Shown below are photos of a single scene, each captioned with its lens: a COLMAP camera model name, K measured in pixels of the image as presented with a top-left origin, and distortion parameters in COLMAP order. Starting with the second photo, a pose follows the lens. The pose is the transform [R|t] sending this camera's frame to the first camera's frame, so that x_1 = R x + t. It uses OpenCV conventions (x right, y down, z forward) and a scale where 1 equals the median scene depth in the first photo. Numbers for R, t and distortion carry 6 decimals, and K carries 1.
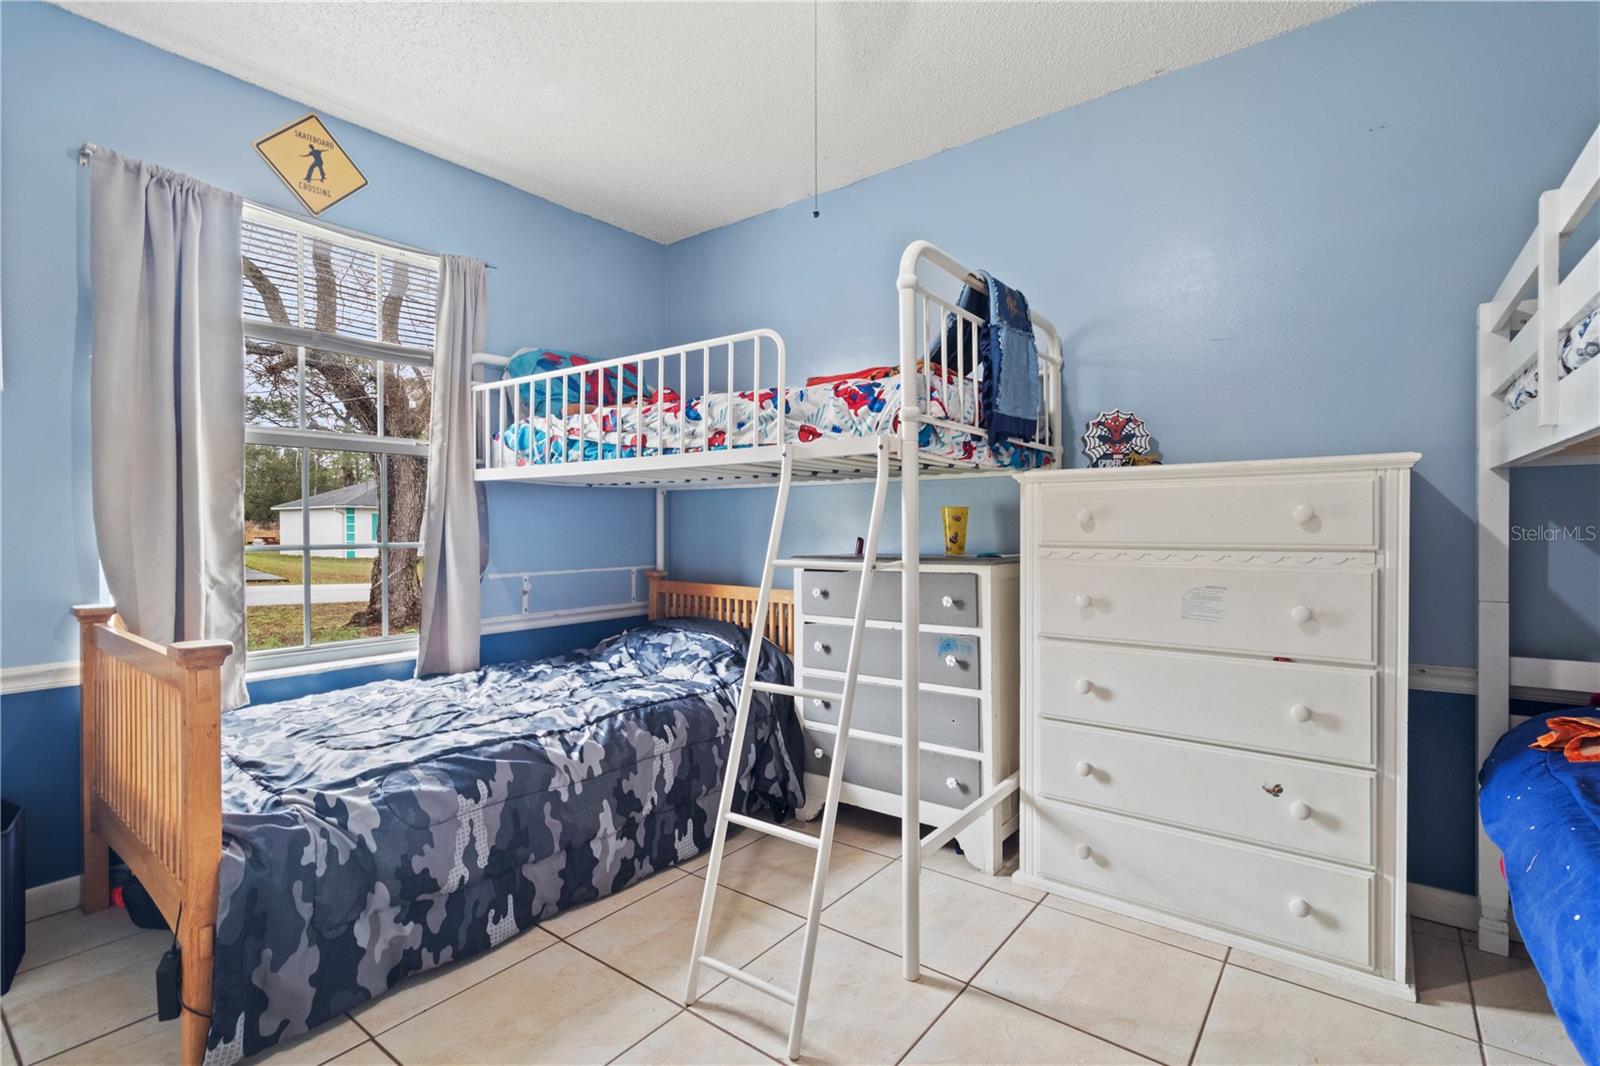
lens RADIAL K [[756.5, 0, 803.9], [0, 756.5, 533.8], [0, 0, 1]] dist [0.014196, 0.000647]
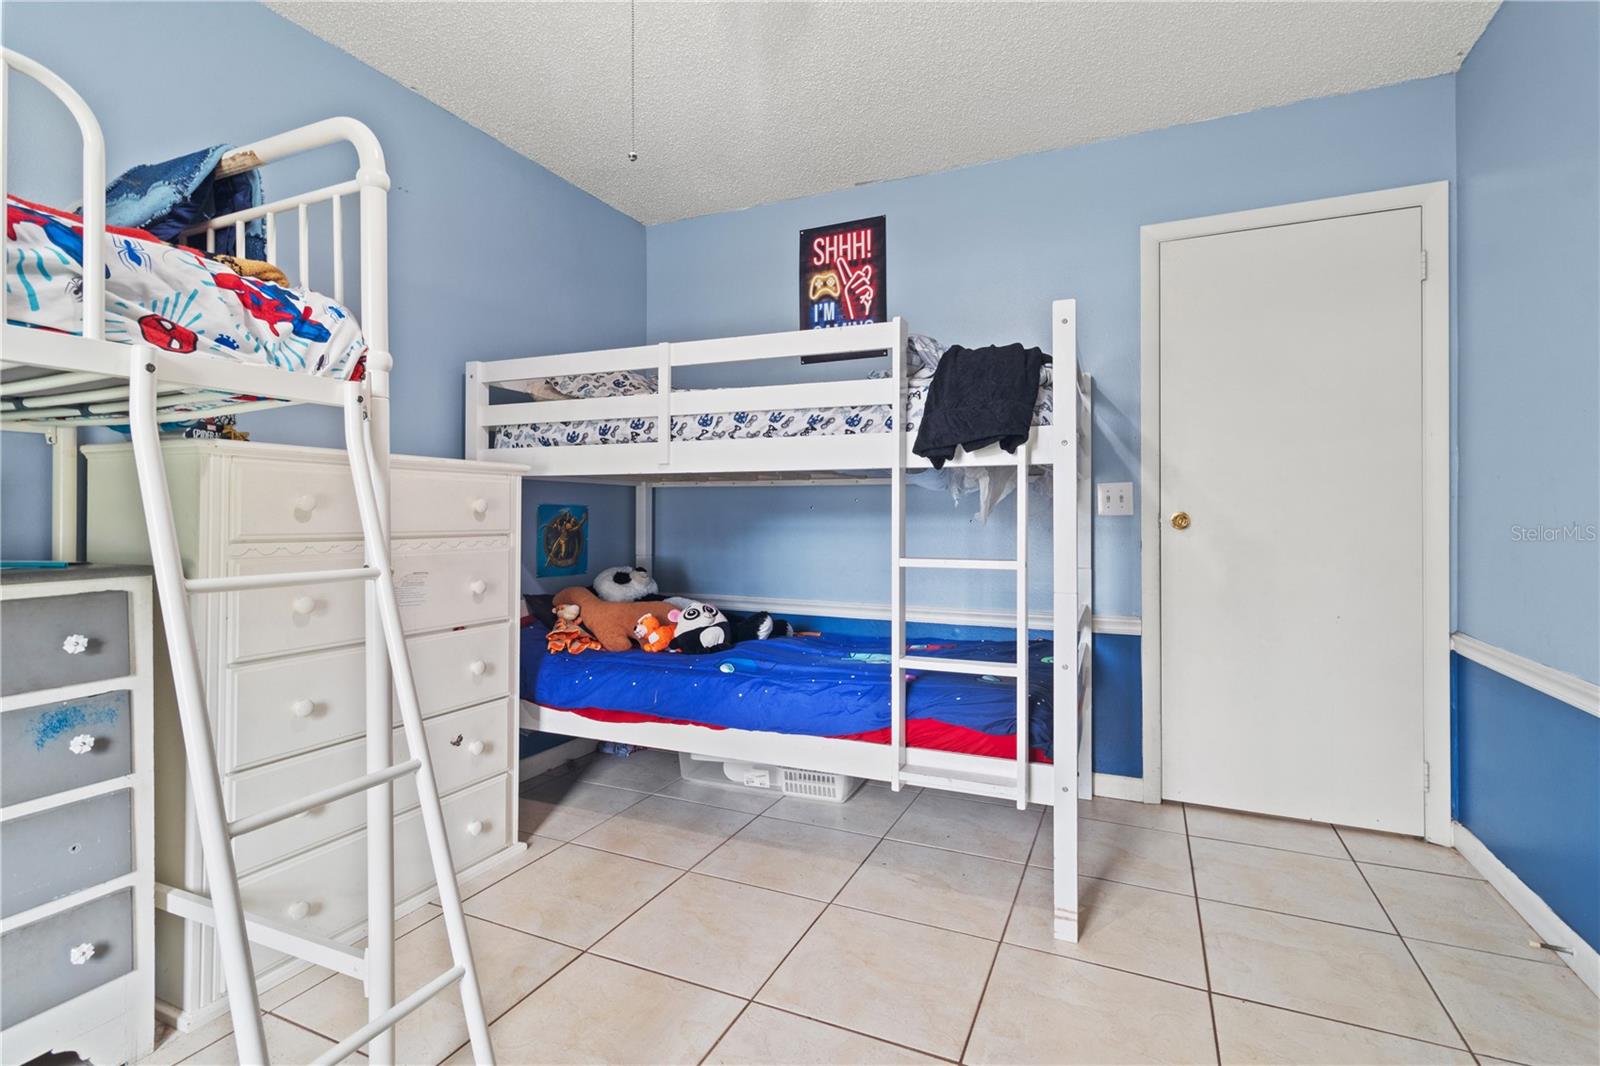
lens RADIAL K [[756.5, 0, 805.5], [0, 756.5, 517.3], [0, 0, 1]] dist [0.014196, 0.000647]
pose [[-0.225881, -0.001431, 0.974154, -0.607407], [0.005768, 0.999979, 0.002807, -0.007506], [-0.974138, 0.006253, -0.225868, 0.700088]]
